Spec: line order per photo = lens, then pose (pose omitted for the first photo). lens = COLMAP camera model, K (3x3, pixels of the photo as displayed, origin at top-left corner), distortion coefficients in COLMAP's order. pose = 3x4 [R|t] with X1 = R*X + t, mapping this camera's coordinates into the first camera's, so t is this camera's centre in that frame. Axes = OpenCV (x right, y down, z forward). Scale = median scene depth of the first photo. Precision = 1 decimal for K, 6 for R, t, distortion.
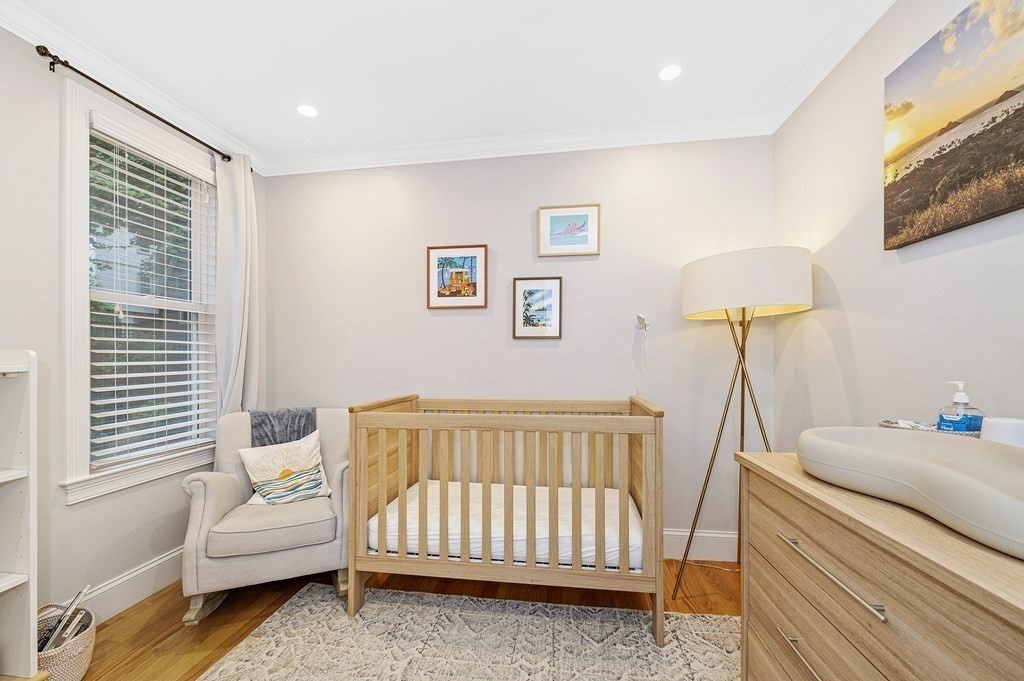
lens RADIAL K [[411.5, 0, 508.3], [0, 411.5, 358.8], [0, 0, 1]] dist [0.002208, 0.000366]
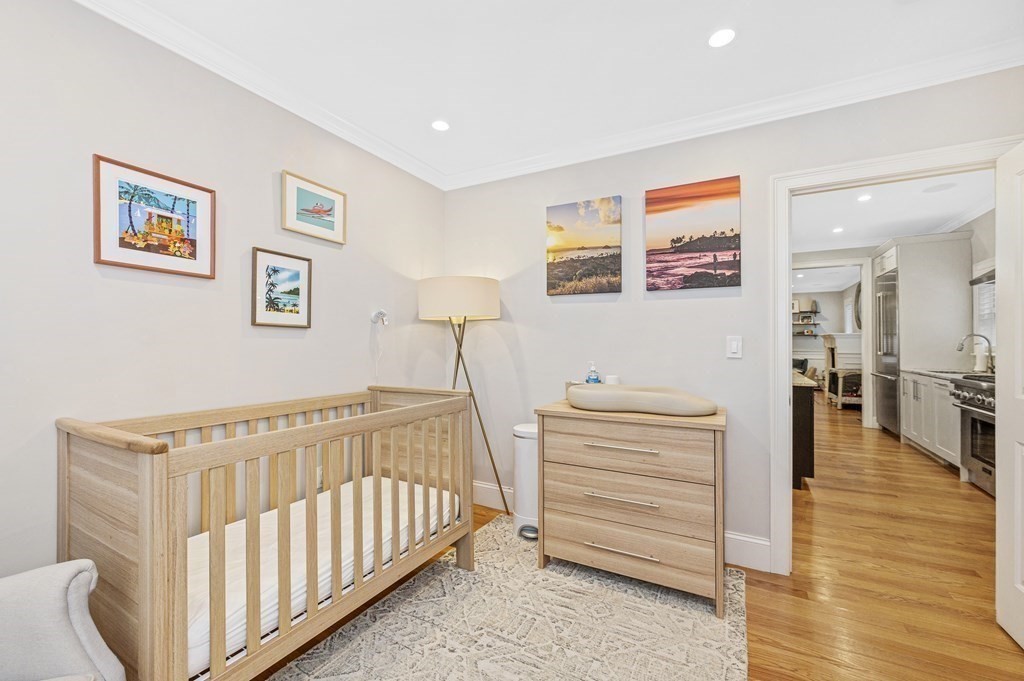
lens RADIAL K [[413.0, 0, 512.0], [0, 413.0, 340.5], [0, 0, 1]] dist [0.000204, -0.000031]
pose [[0.350992, 0.021688, 0.936127, -0.553927], [-0.004768, 0.999760, -0.021374, -0.005770], [-0.936366, 0.003039, 0.351012, 0.276469]]
